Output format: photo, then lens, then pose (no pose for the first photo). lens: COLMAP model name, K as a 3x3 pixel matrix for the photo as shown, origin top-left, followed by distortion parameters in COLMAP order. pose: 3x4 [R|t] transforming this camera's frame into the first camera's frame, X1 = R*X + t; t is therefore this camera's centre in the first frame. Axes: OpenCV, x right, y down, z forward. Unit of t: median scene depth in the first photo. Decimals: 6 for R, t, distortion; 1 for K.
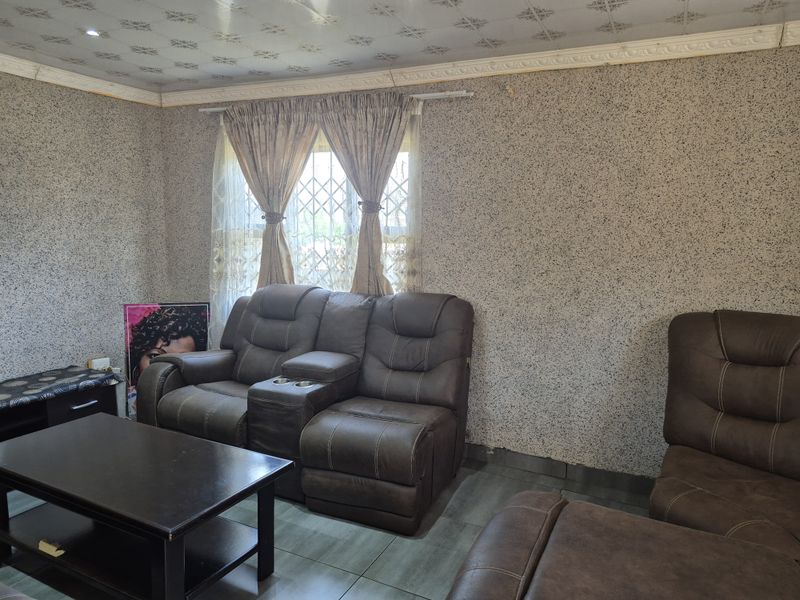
lens RADIAL K [[552.0, 0, 397.7], [0, 552.0, 309.7], [0, 0, 1]] dist [0.108399, -0.132082]
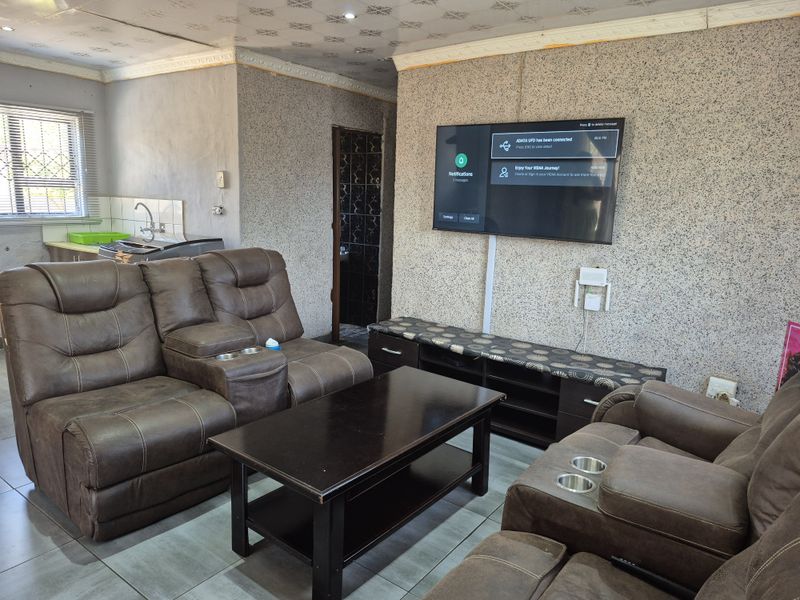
lens RADIAL K [[552.0, 0, 397.7], [0, 552.0, 309.7], [0, 0, 1]] dist [0.108399, -0.132082]
pose [[-0.199364, 0.172645, -0.964597, 0.321706], [-0.184613, 0.960114, 0.209999, -0.093805], [0.962378, 0.219943, -0.159539, 0.758223]]
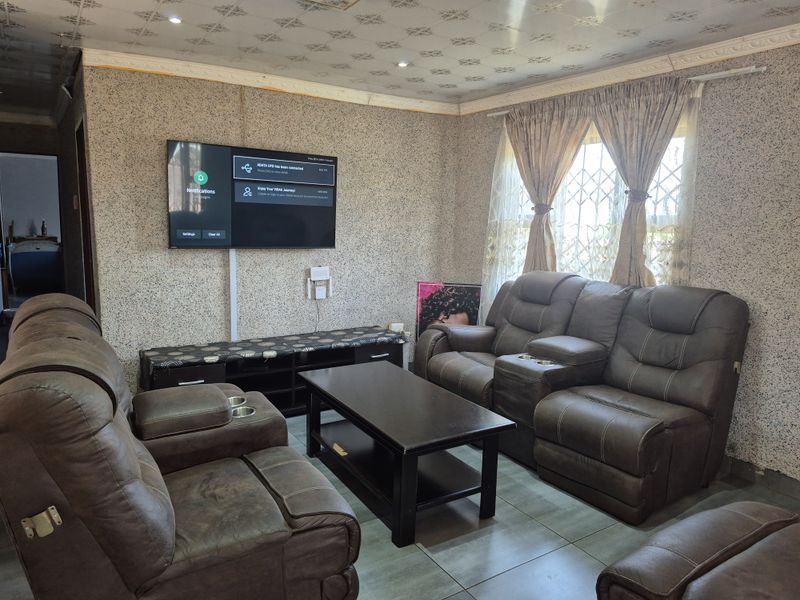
lens RADIAL K [[552.0, 0, 397.7], [0, 552.0, 309.7], [0, 0, 1]] dist [0.108399, -0.132082]
pose [[0.853123, 0.087543, -0.514313, 0.121884], [-0.081619, 0.996078, 0.034158, 0.016238], [0.515287, 0.012837, 0.856922, -0.069417]]
